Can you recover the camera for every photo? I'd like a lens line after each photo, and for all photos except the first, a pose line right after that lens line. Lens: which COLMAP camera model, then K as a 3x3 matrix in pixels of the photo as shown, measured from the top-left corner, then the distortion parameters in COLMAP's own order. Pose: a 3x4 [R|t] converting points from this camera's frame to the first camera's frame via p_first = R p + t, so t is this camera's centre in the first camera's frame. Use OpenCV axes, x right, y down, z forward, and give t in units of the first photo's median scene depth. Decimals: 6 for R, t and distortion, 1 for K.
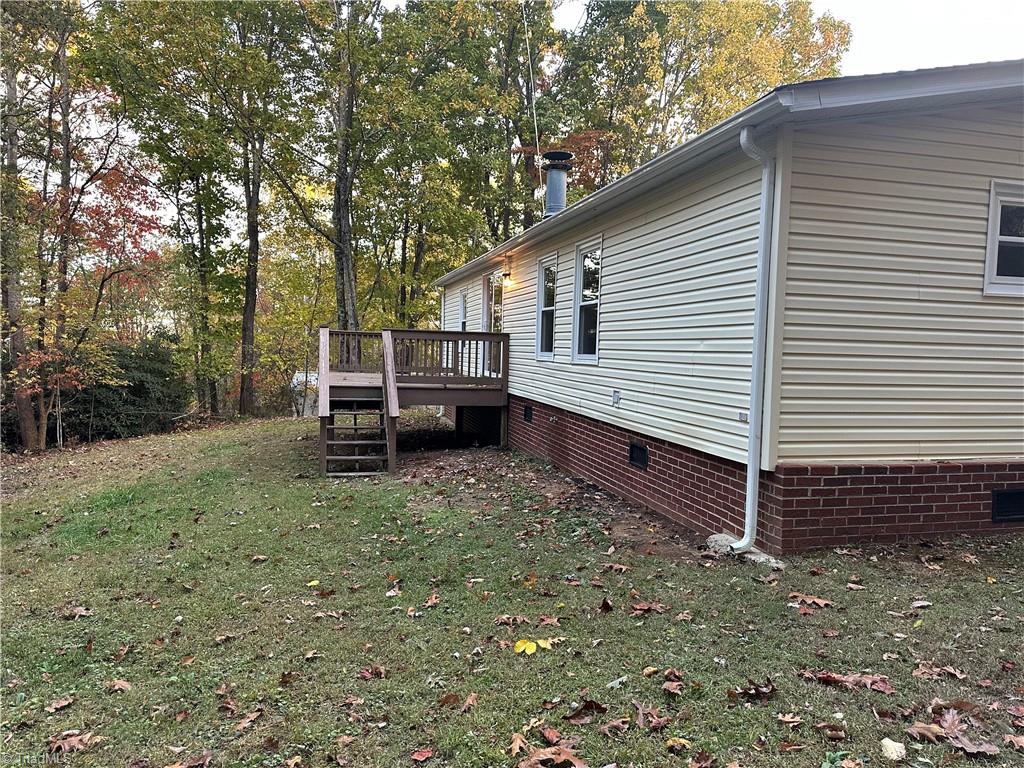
lens RADIAL K [[703.4, 0, 512.0], [0, 703.4, 384.0], [0, 0, 1]] dist [0.054759, -0.047368]
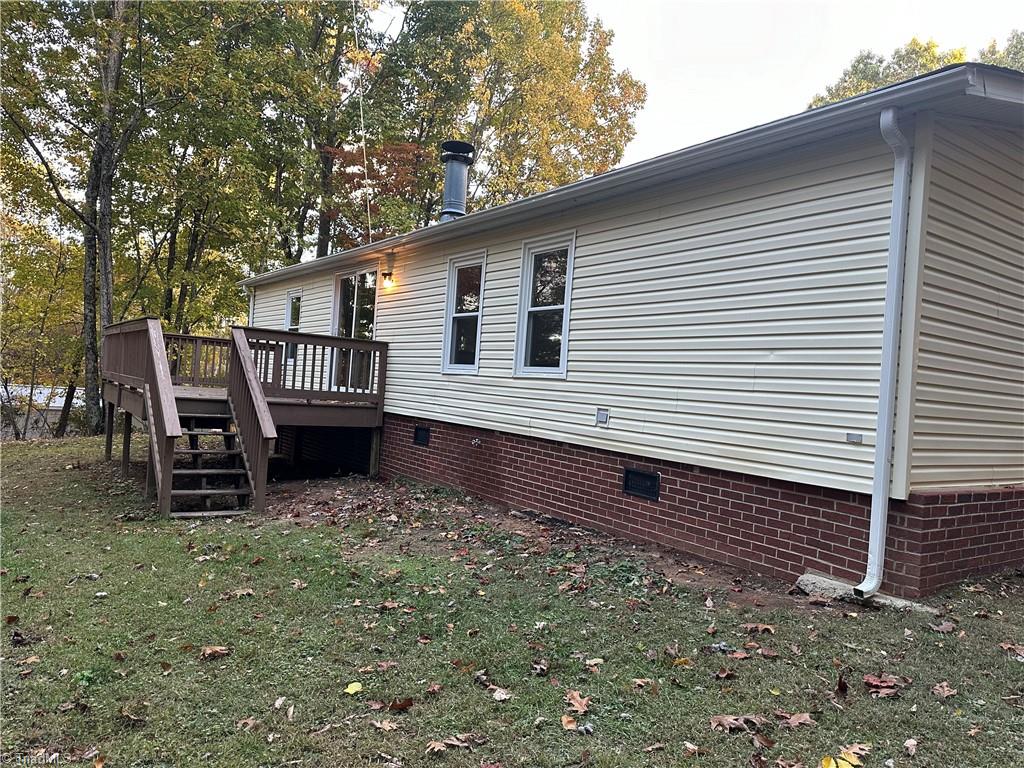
lens RADIAL K [[713.6, 0, 522.6], [0, 713.6, 374.6], [0, 0, 1]] dist [0.053841, -0.065573]
pose [[0.935590, 0.042989, 0.350463, -0.250146], [-0.024799, 0.998110, -0.056228, 0.019474], [-0.352218, 0.043915, 0.934887, 0.212626]]
